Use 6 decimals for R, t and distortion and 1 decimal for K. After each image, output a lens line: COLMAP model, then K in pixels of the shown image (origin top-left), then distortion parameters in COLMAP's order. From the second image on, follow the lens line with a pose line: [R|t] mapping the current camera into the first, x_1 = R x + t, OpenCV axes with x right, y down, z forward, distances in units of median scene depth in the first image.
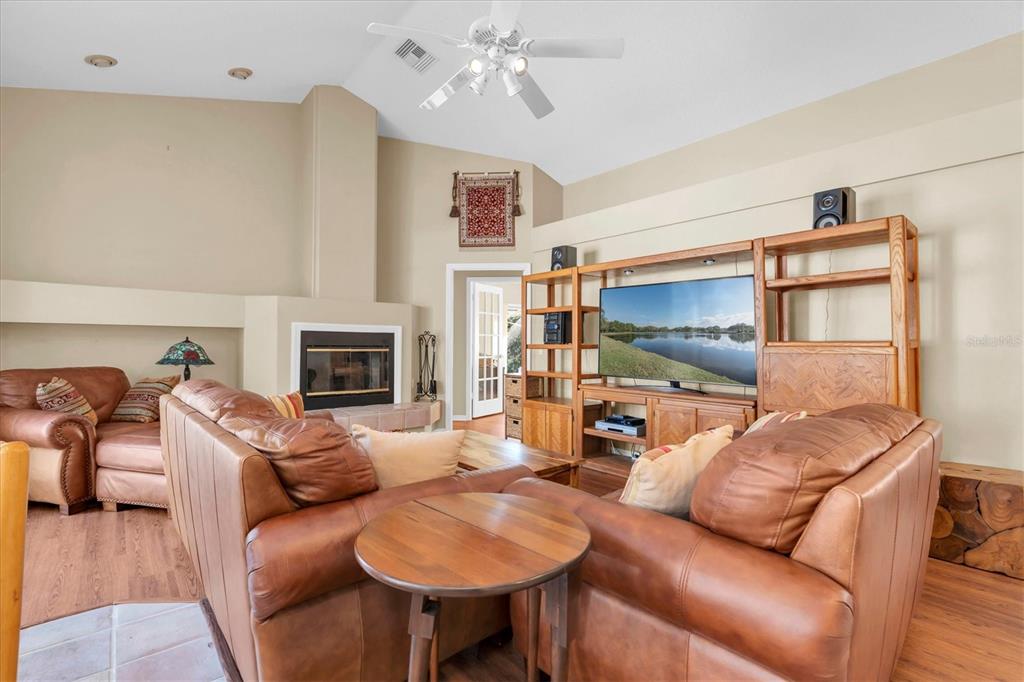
lens RADIAL K [[467.7, 0, 503.3], [0, 467.7, 339.7], [0, 0, 1]] dist [-0.003360, 0.000071]
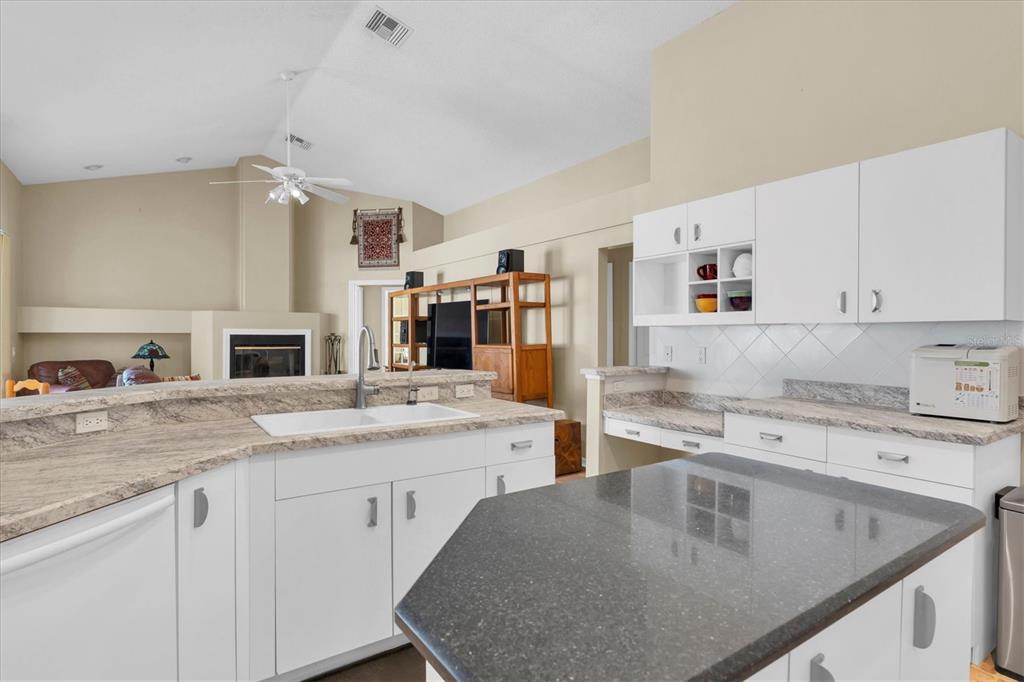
lens RADIAL K [[538.5, 0, 515.7], [0, 538.5, 339.8], [0, 0, 1]] dist [-0.018998, 0.000623]
pose [[0.995119, -0.001577, -0.098671, 0.499283], [0.003263, 0.999851, 0.016931, -0.024396], [0.098630, -0.017170, 0.994976, -0.446488]]
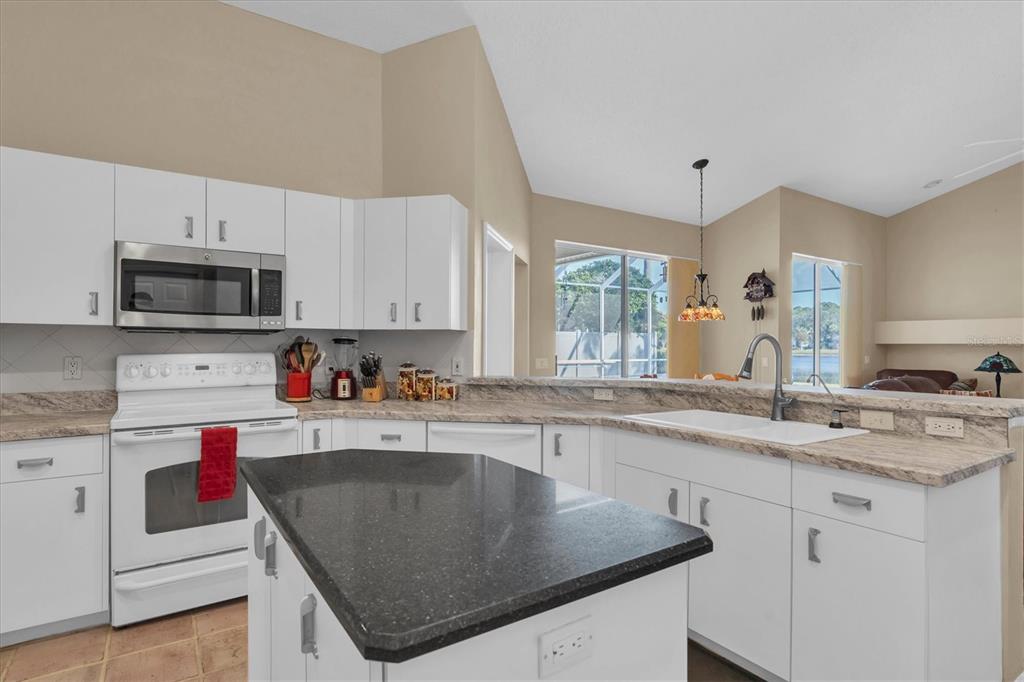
lens RADIAL K [[520.7, 0, 515.3], [0, 520.7, 343.4], [0, 0, 1]] dist [-0.004145, -0.000030]
pose [[-0.101218, -0.004936, -0.994852, 0.754460], [0.002781, 0.999982, -0.005245, -0.020401], [0.994860, -0.003298, -0.101202, -0.193157]]
